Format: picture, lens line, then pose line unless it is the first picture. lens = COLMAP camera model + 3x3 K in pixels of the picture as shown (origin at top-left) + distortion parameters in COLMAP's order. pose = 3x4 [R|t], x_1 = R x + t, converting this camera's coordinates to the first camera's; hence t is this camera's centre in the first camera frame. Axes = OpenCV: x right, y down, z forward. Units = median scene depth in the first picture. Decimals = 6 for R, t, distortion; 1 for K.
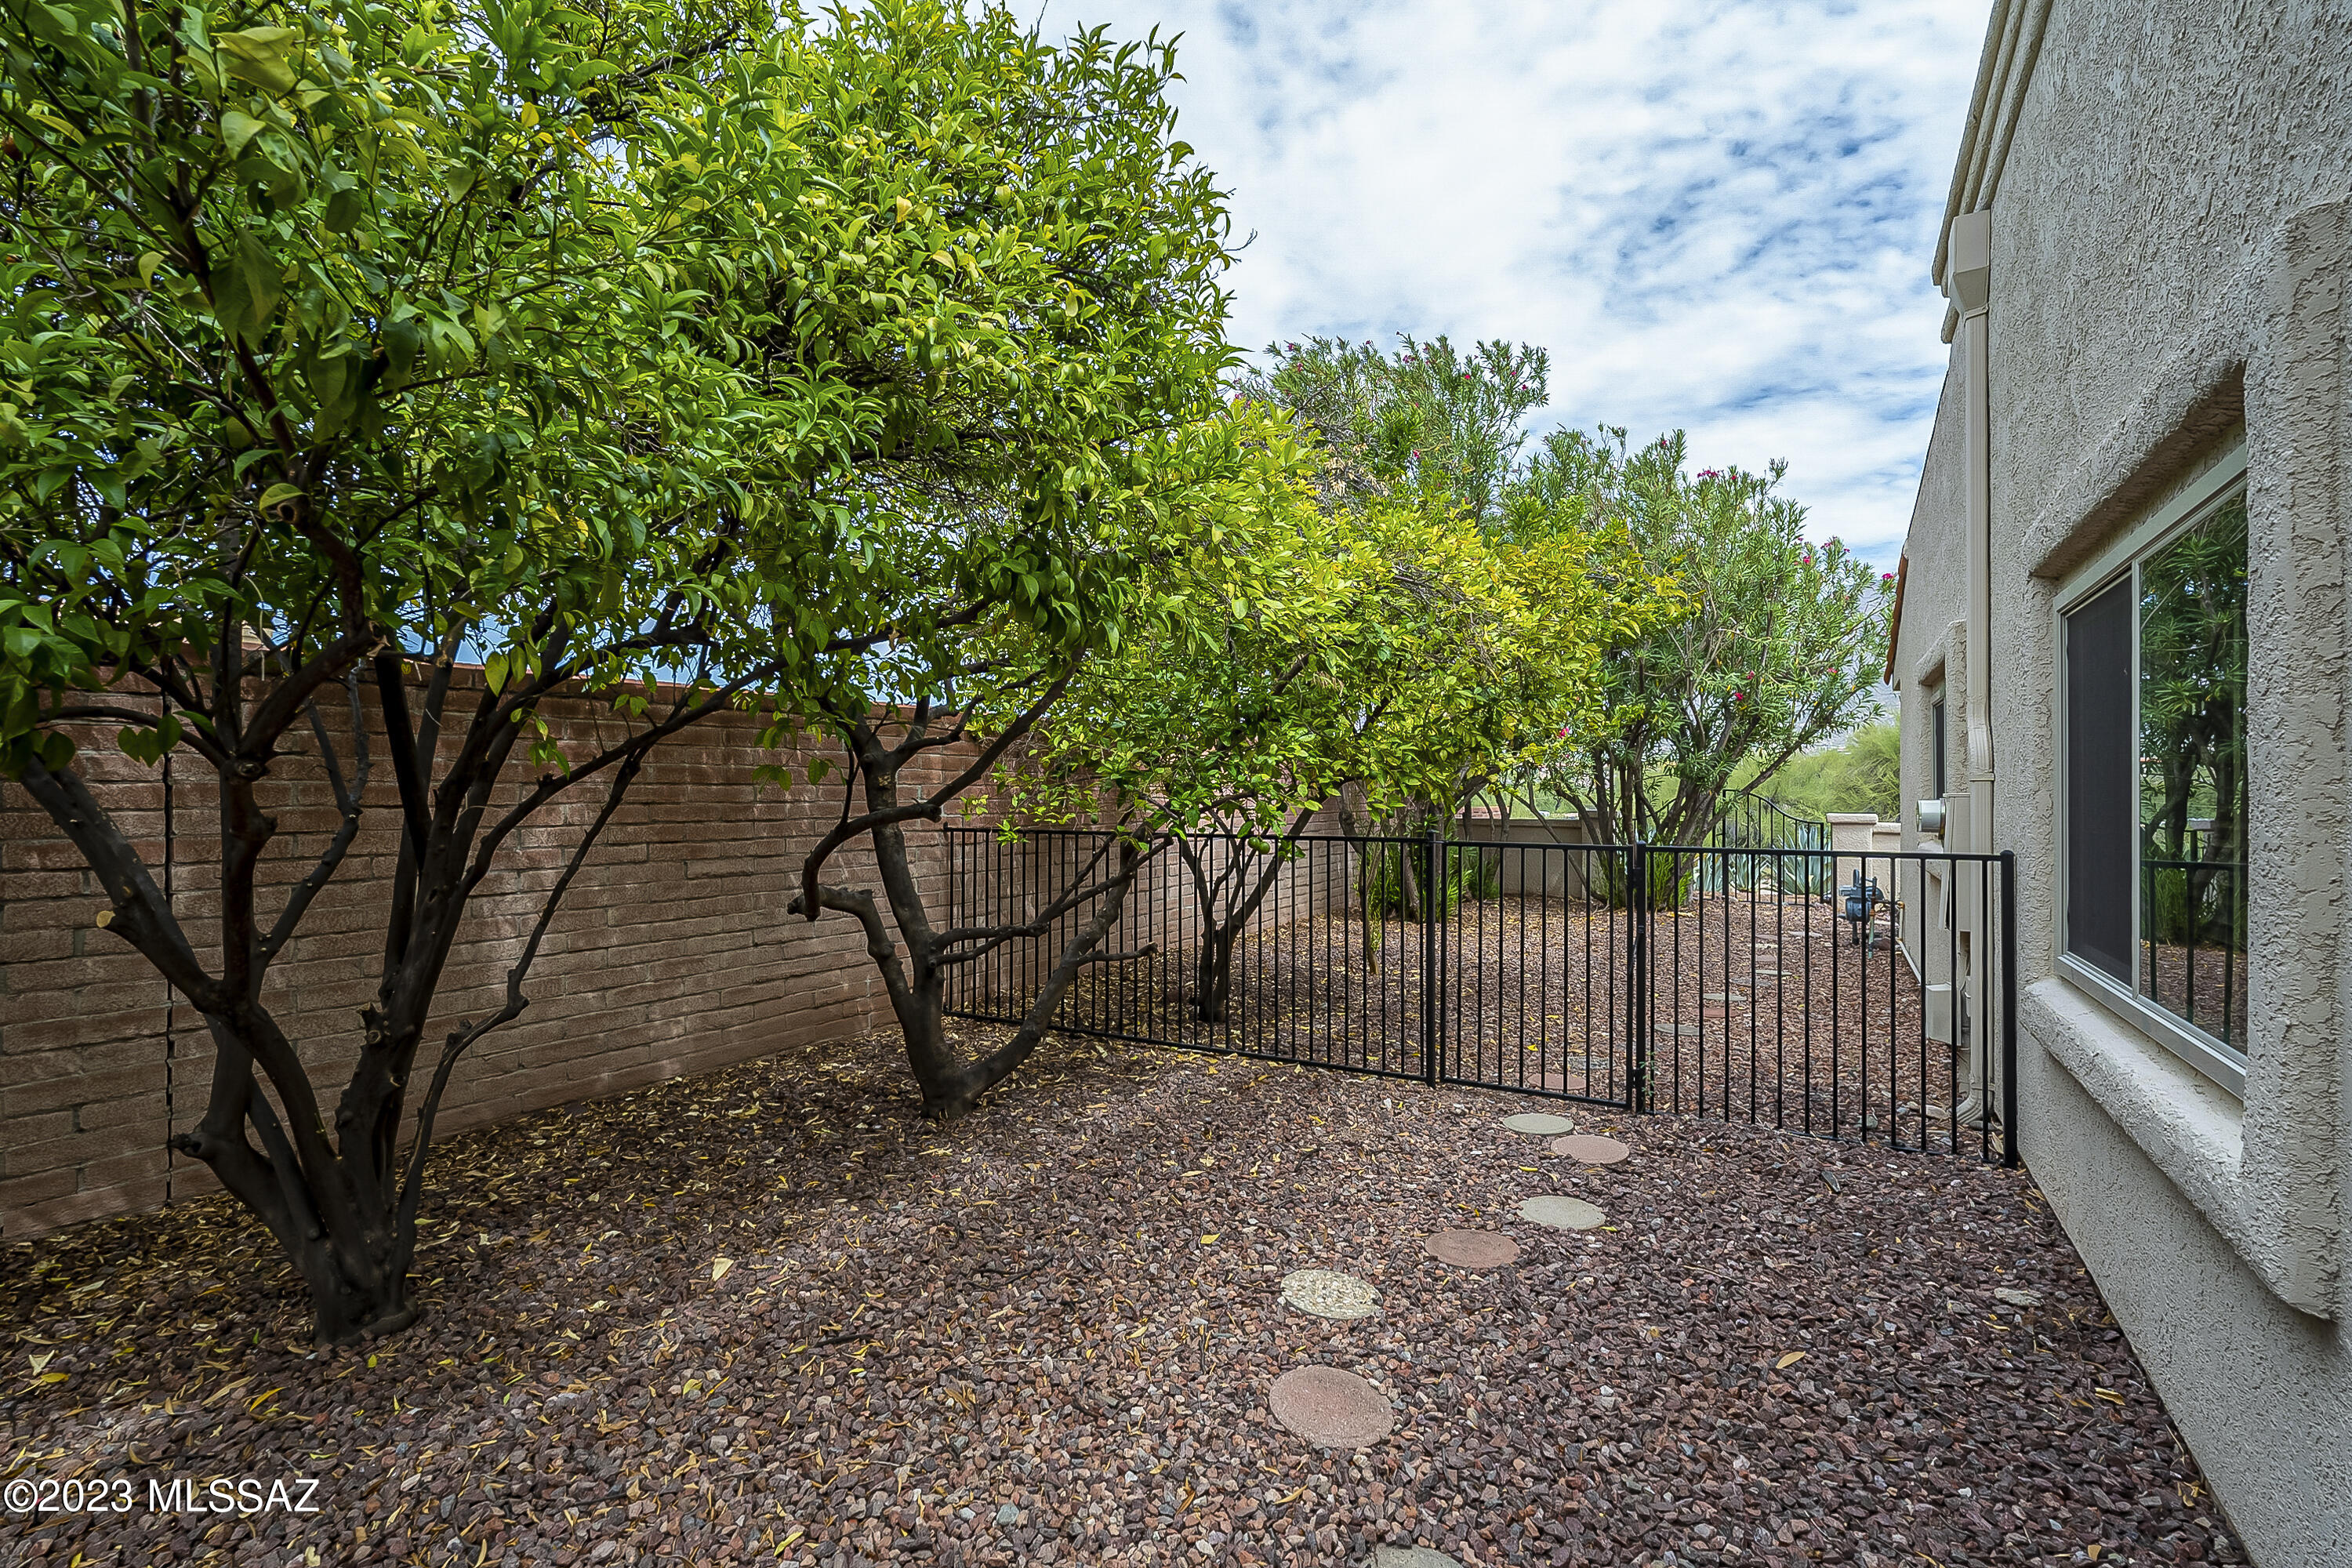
lens RADIAL K [[1034.8, 0, 1175.6], [0, 1034.8, 789.8], [0, 0, 1]] dist [-0.017699, 0.002089]
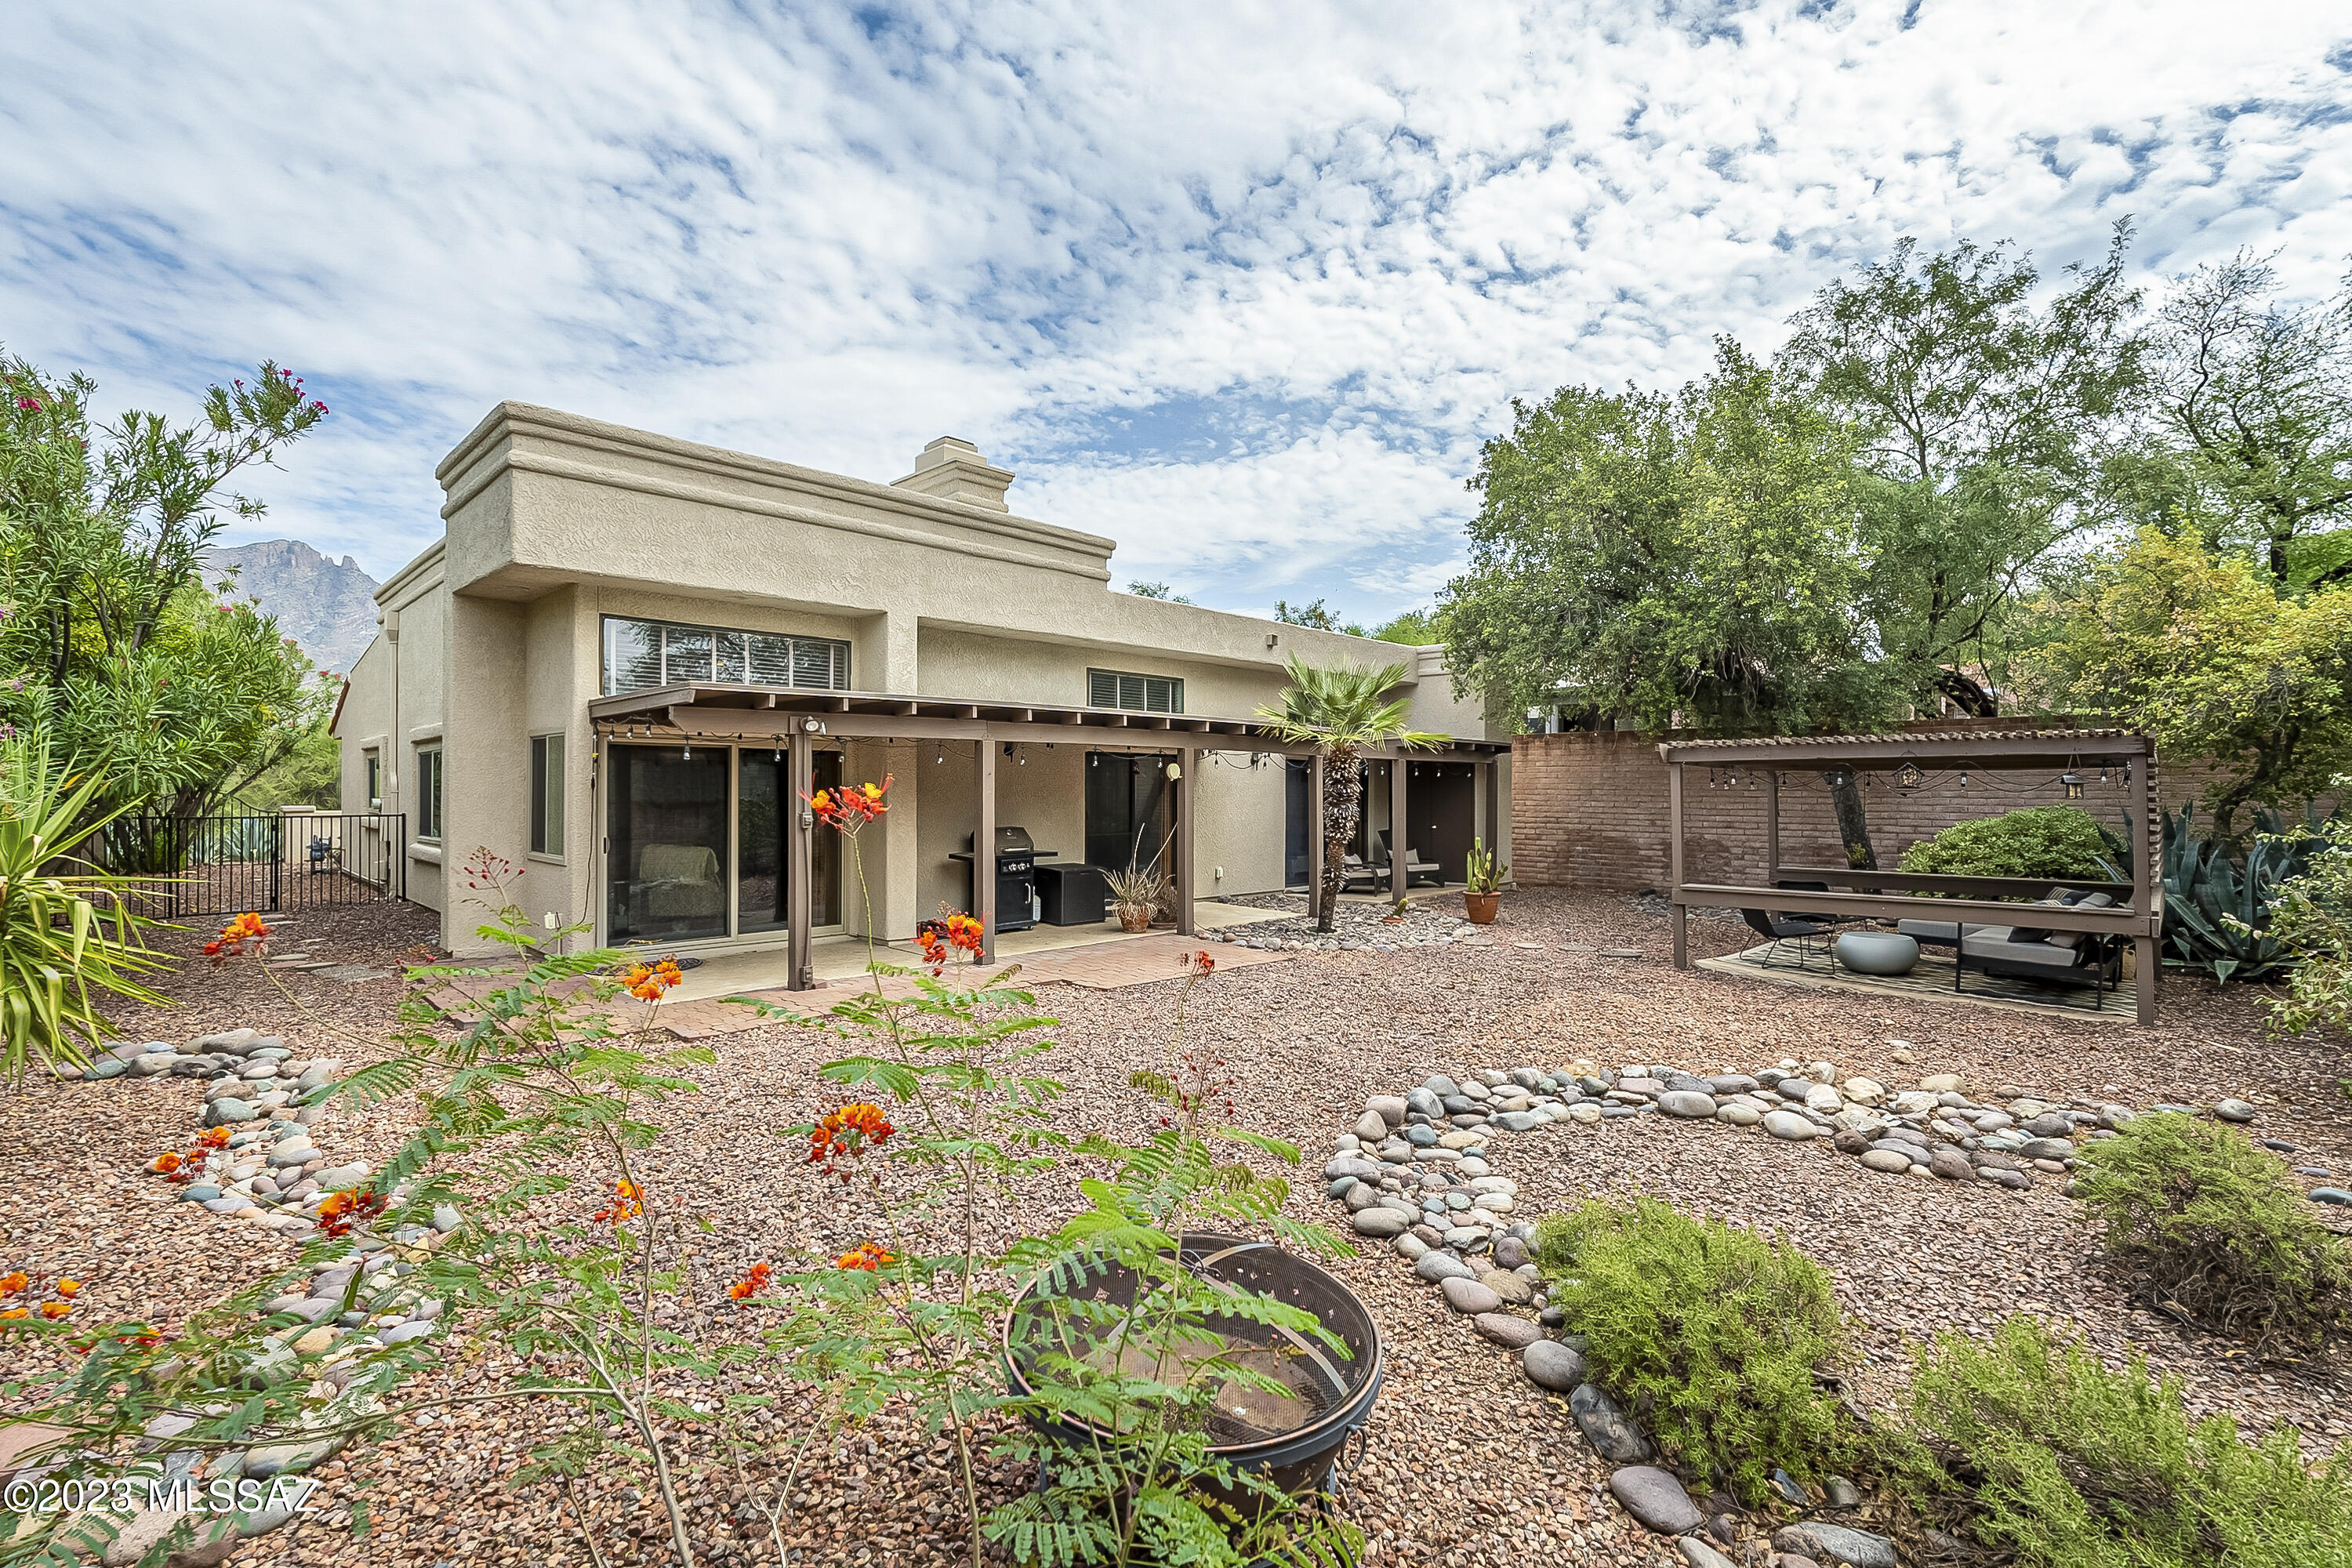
lens RADIAL K [[1034.8, 0, 1175.8], [0, 1034.8, 786.0], [0, 0, 1]] dist [-0.017699, 0.002089]
pose [[0.225705, 0.005170, 0.974182, -1.630893], [-0.003594, 0.999984, -0.004475, -0.022754], [-0.974189, -0.002491, 0.225720, -1.921753]]
